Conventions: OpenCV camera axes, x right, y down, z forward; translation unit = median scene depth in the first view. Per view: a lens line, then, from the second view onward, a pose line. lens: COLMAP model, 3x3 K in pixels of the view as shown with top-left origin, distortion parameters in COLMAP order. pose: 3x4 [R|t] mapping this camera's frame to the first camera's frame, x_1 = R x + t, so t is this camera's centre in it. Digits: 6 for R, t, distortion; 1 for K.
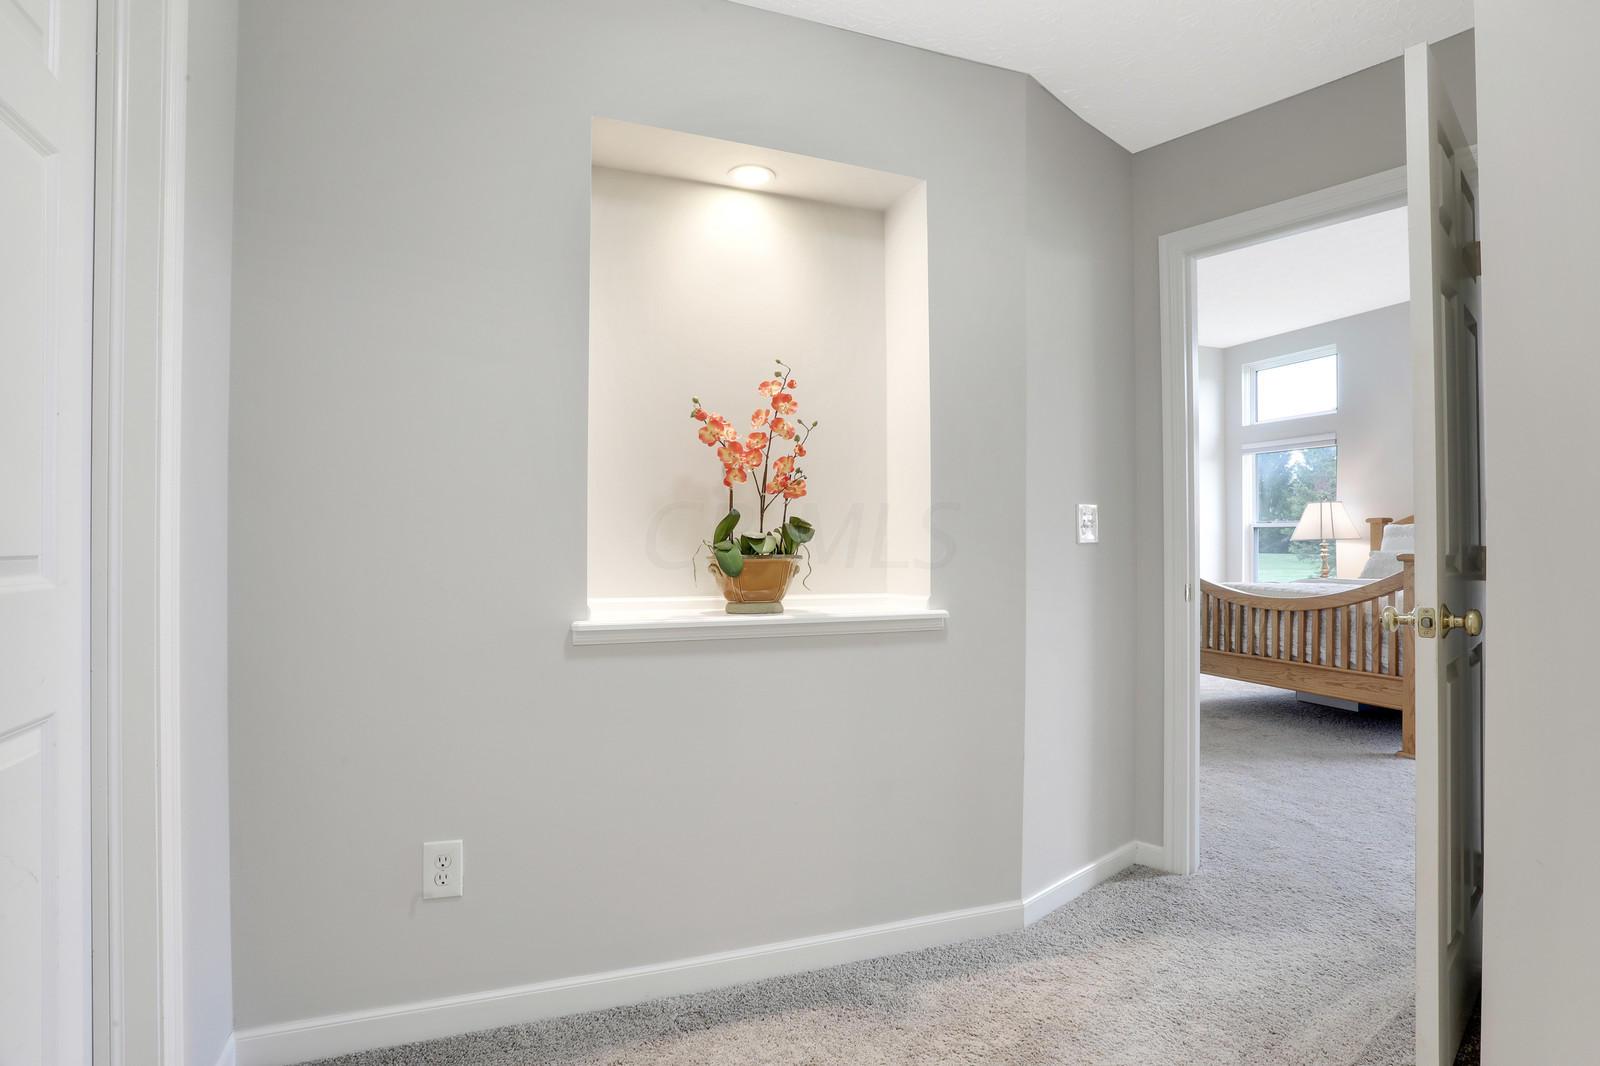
lens RADIAL K [[748.8, 0, 796.9], [0, 748.8, 539.2], [0, 0, 1]] dist [-0.026993, 0.000039]
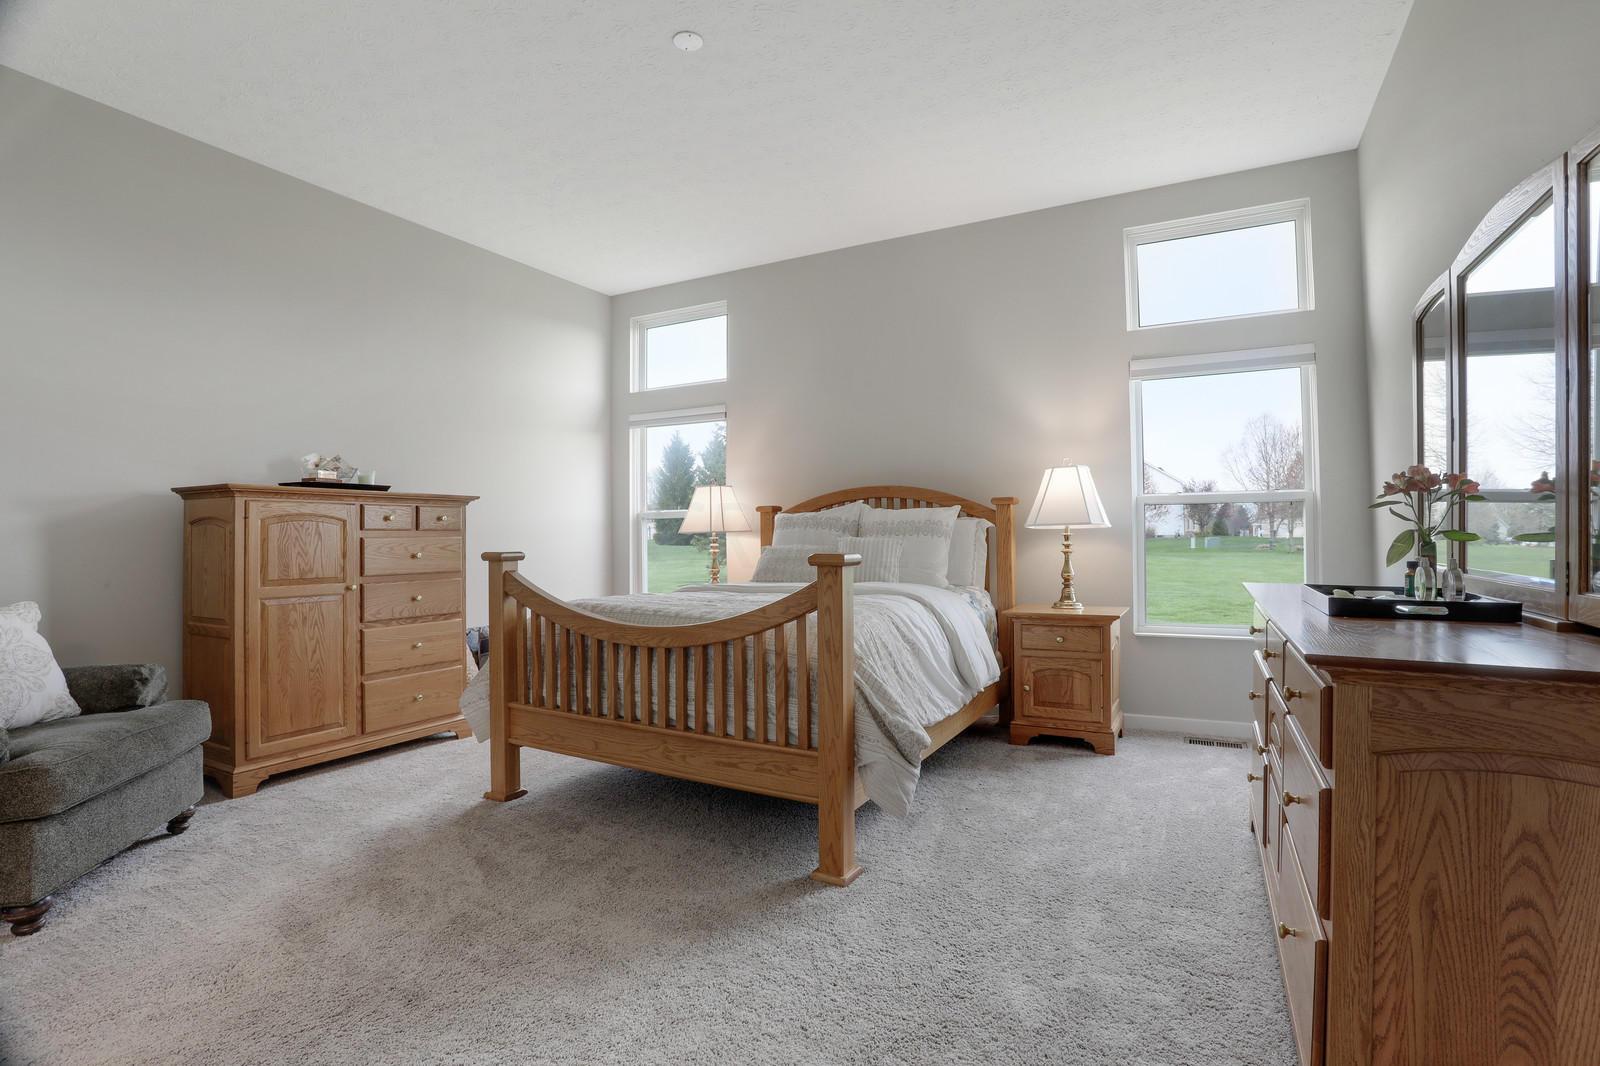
lens RADIAL K [[748.8, 0, 802.1], [0, 748.8, 536.0], [0, 0, 1]] dist [-0.026993, 0.000039]
pose [[0.743722, -0.007324, 0.668449, 0.334825], [0.005480, 0.999973, 0.004859, 0.001562], [-0.668467, 0.000049, 0.743742, 0.458367]]
